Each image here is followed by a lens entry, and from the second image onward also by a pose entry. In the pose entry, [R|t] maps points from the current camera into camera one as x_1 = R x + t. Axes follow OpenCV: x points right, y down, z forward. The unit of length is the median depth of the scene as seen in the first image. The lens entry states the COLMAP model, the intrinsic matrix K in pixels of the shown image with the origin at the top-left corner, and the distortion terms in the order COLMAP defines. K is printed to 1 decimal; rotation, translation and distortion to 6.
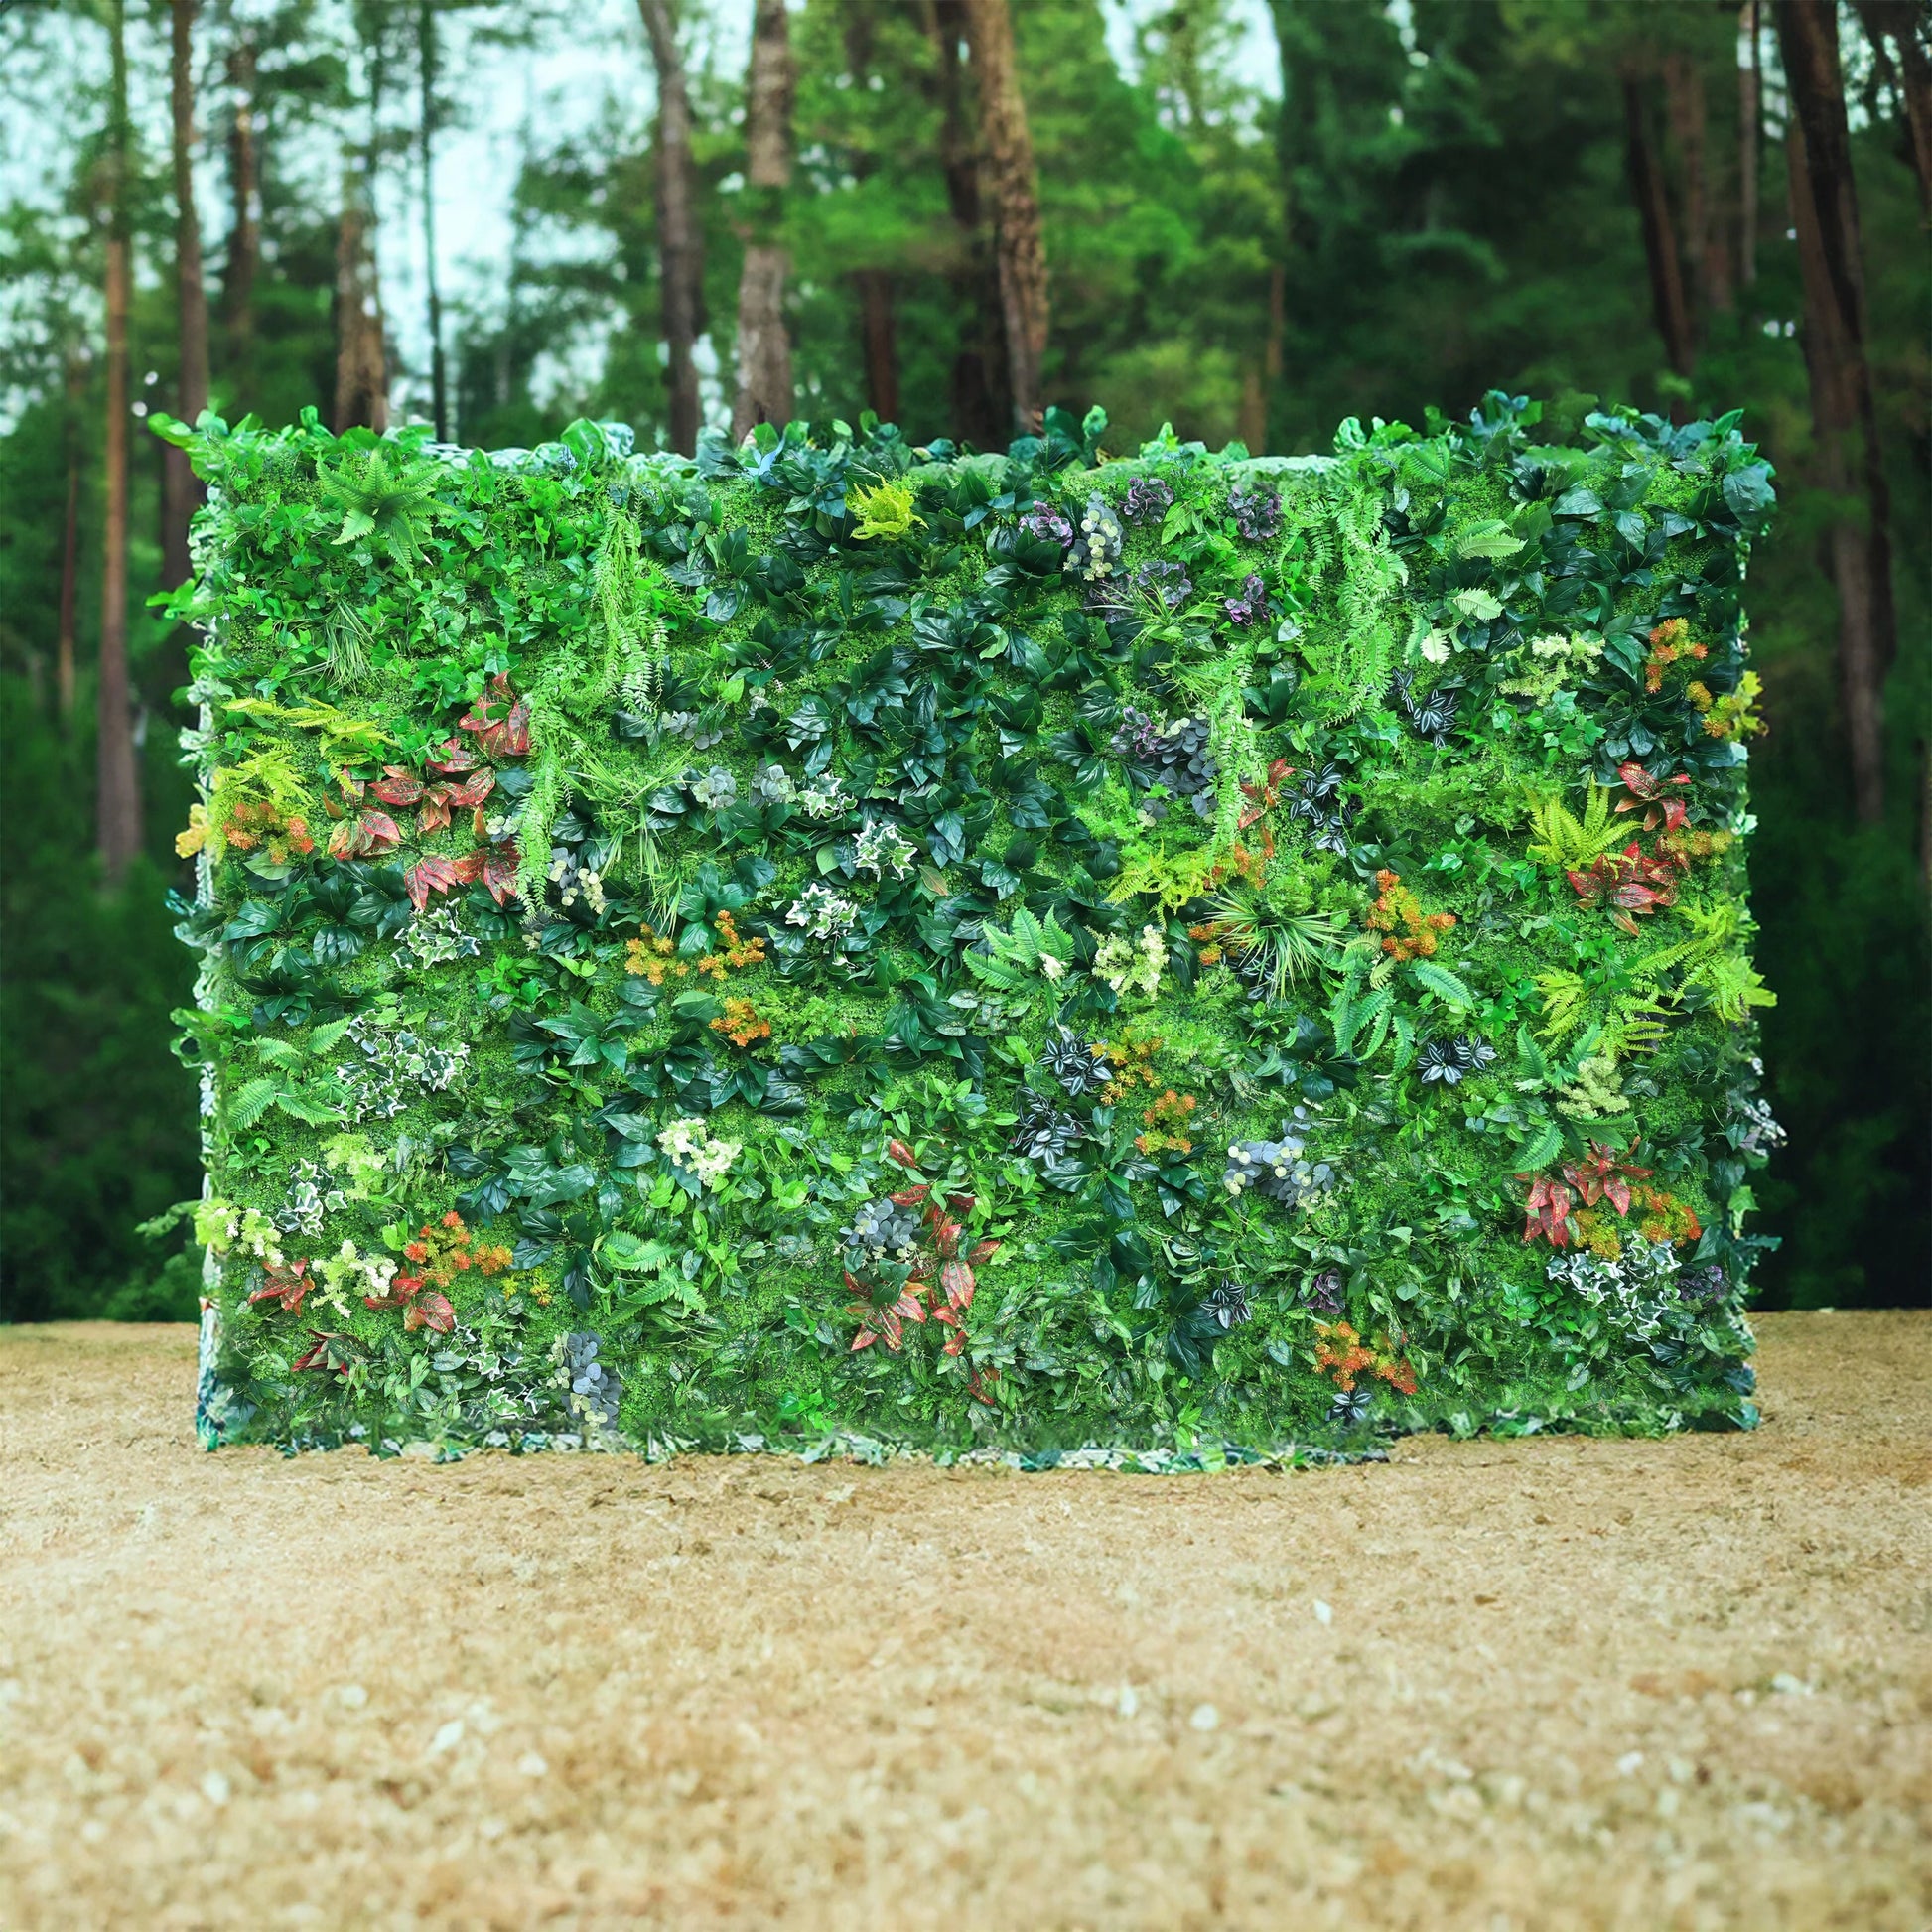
lens RADIAL K [[2428.2, 0, 966.0], [0, 2428.2, 966.0], [0, 0, 1]] dist [0.006070, 0.026484]
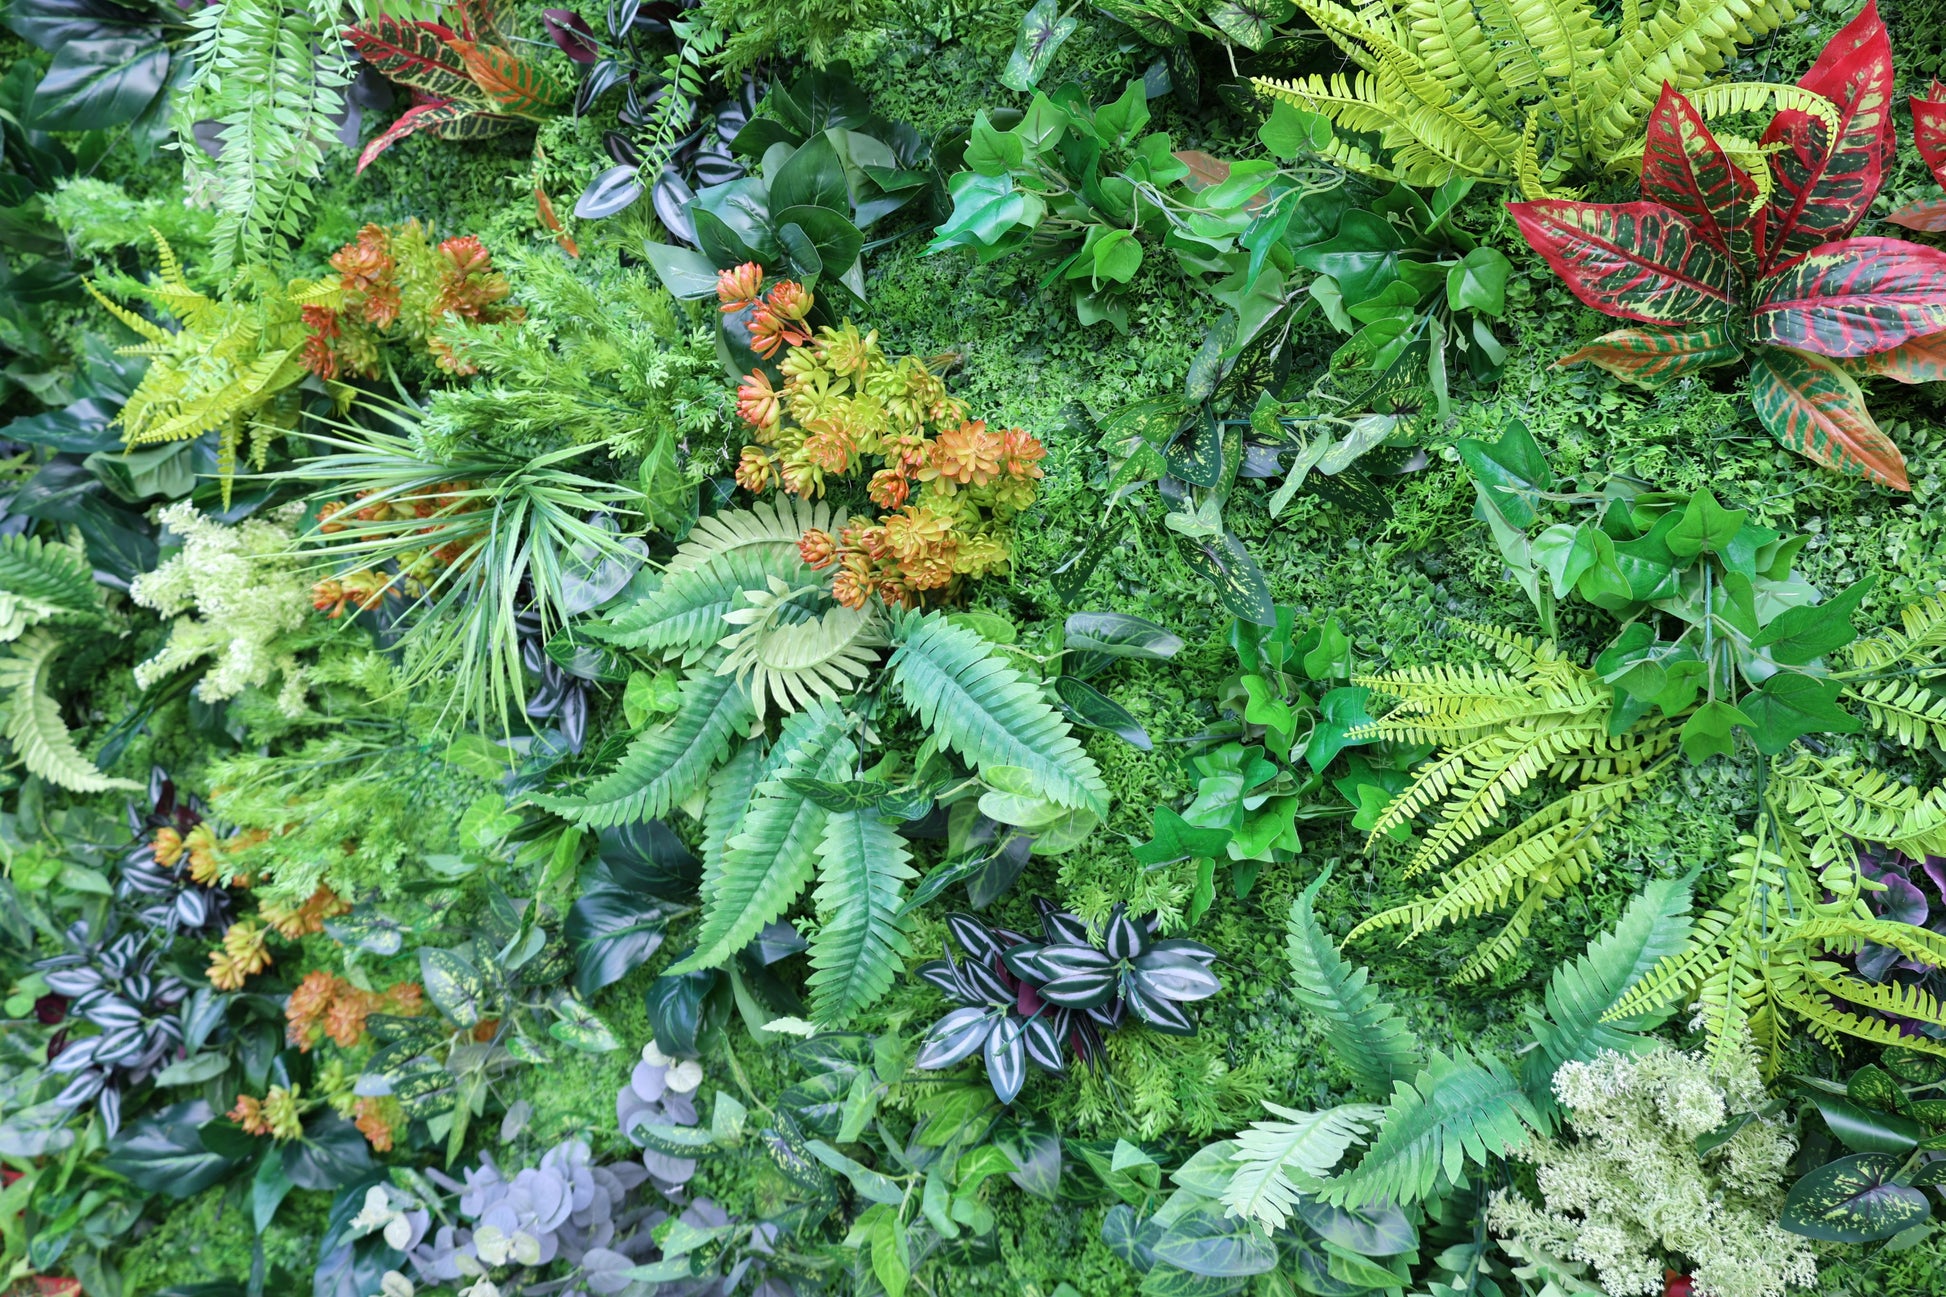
lens RADIAL K [[1527.4, 0, 973.0], [0, 1527.4, 648.5], [0, 0, 1]] dist [-0.012616, -0.000326]
pose [[0.893328, 0.019161, -0.448997, 0.266940], [0.021811, 0.996065, 0.085902, -0.011956], [0.448876, -0.086531, 0.889395, 0.854218]]
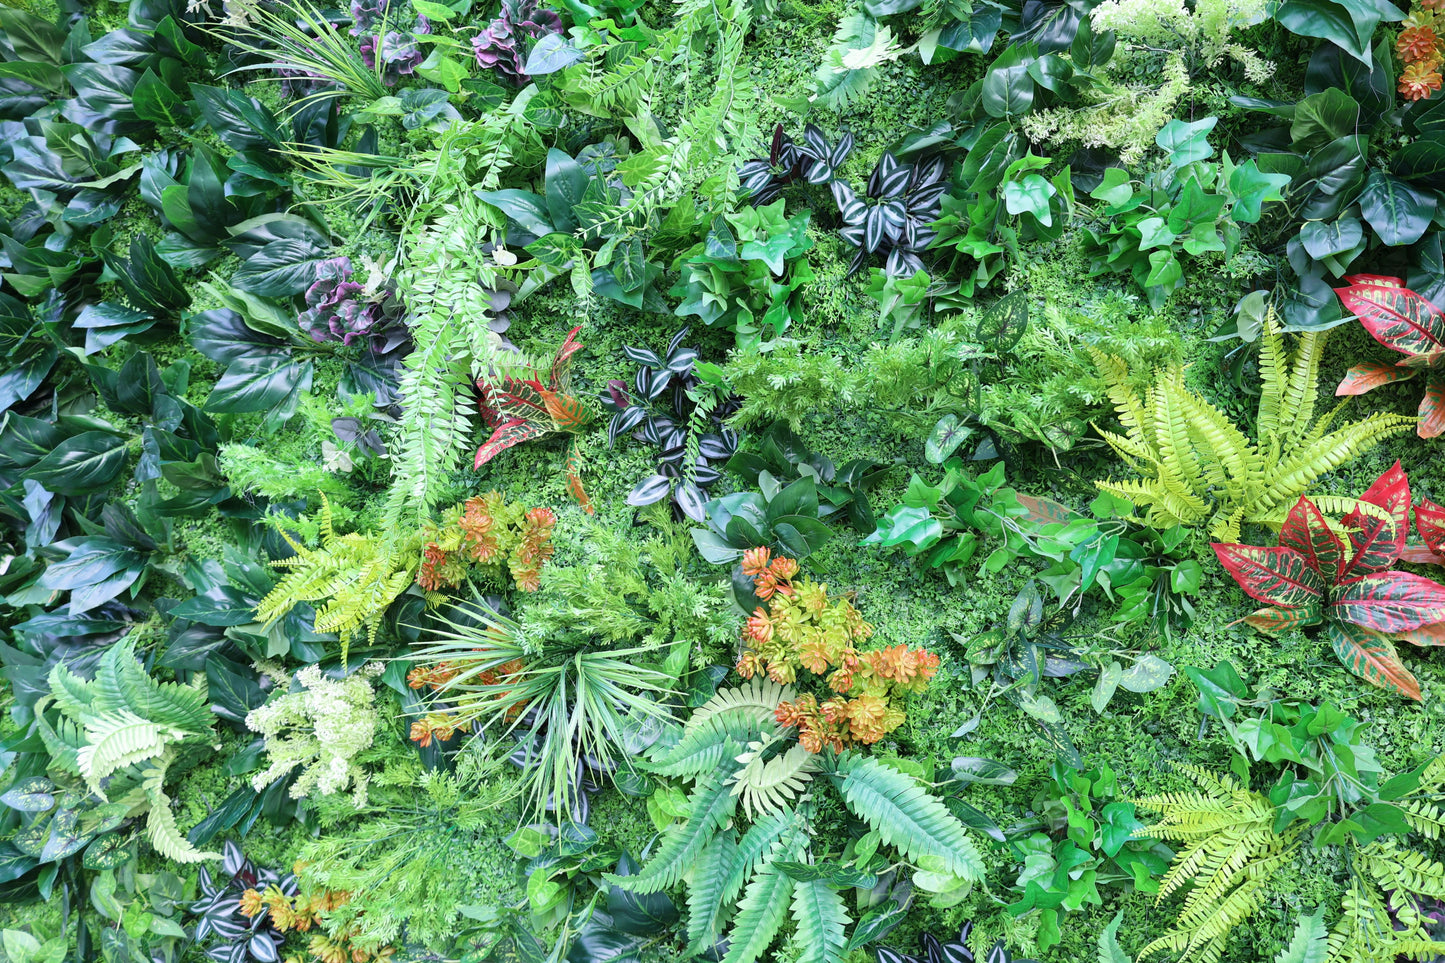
lens RADIAL K [[1098.5, 0, 722.5], [0, 1098.5, 481.5], [0, 0, 1]] dist [-0.013958, 0.004367]
pose [[0.955378, -0.033667, -0.293462, 0.223340], [0.007365, 0.995890, -0.090272, -0.033351], [0.295296, 0.084083, 0.951699, 0.799887]]
